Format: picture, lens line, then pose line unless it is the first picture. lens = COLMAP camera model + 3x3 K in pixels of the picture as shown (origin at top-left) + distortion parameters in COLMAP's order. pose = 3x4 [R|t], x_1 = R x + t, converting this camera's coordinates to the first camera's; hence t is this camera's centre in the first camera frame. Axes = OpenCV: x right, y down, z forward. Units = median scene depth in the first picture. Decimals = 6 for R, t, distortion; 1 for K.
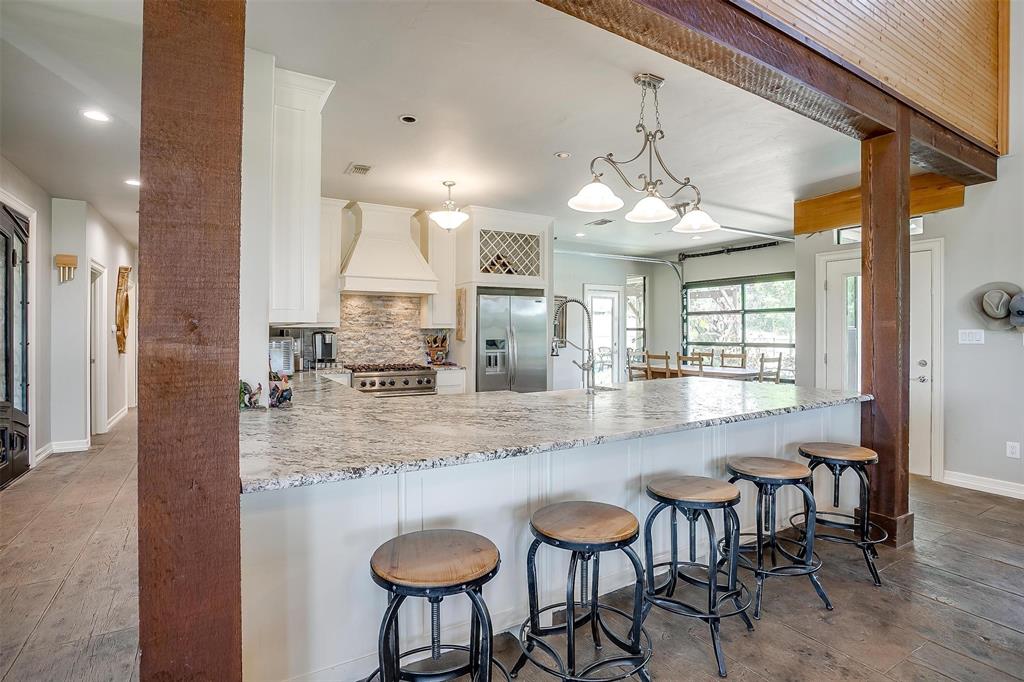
lens RADIAL K [[512.3, 0, 516.3], [0, 512.3, 335.6], [0, 0, 1]] dist [-0.081281, 0.043193]
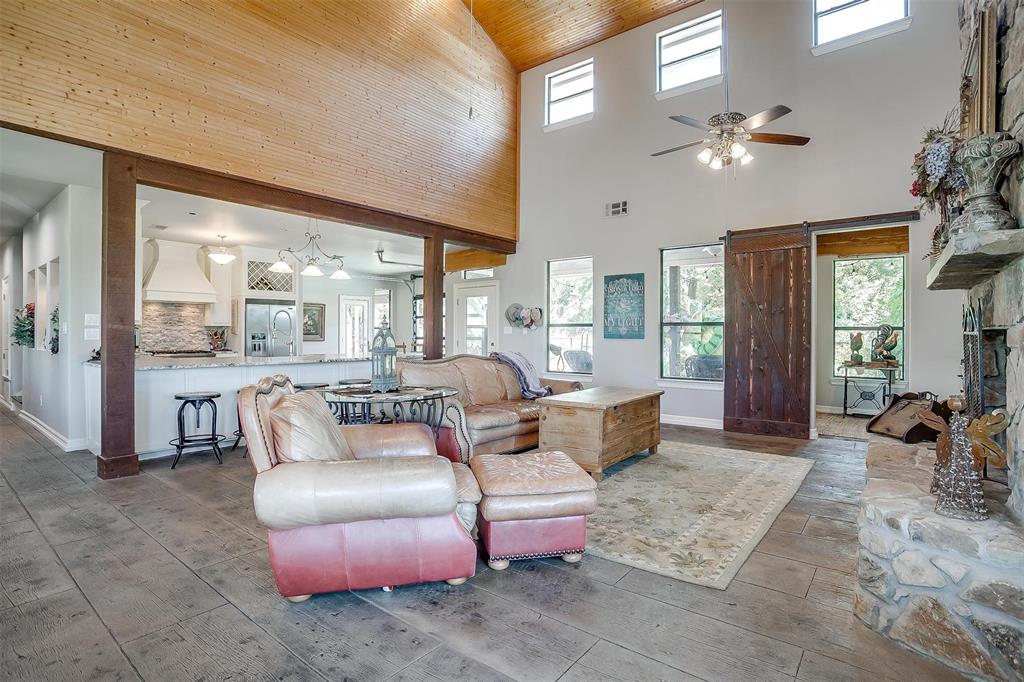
lens RADIAL K [[512.3, 0, 516.3], [0, 512.3, 335.6], [0, 0, 1]] dist [-0.081281, 0.043193]
pose [[0.939202, -0.002211, 0.343357, 0.127106], [0.003552, 0.999988, -0.003276, 0.017114], [-0.343346, 0.004297, 0.939199, -0.517809]]
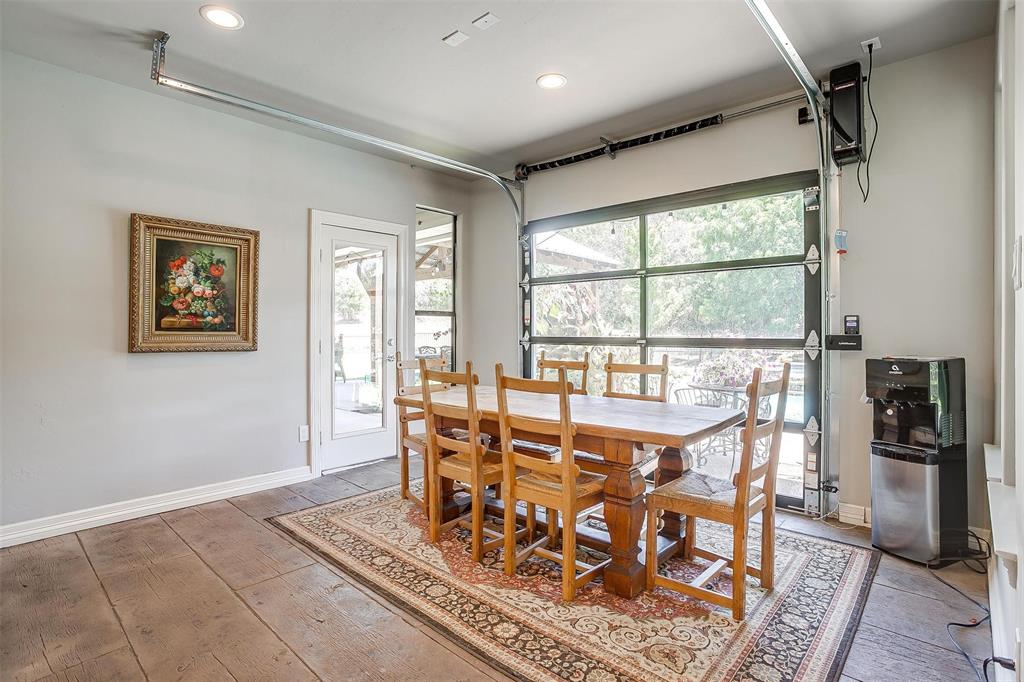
lens RADIAL K [[512.3, 0, 516.3], [0, 512.3, 335.6], [0, 0, 1]] dist [-0.081281, 0.043193]
pose [[0.959949, -0.000899, 0.280175, 0.209840], [-0.000058, 0.999994, 0.003409, 0.010790], [-0.280176, -0.003289, 0.959943, 0.601972]]
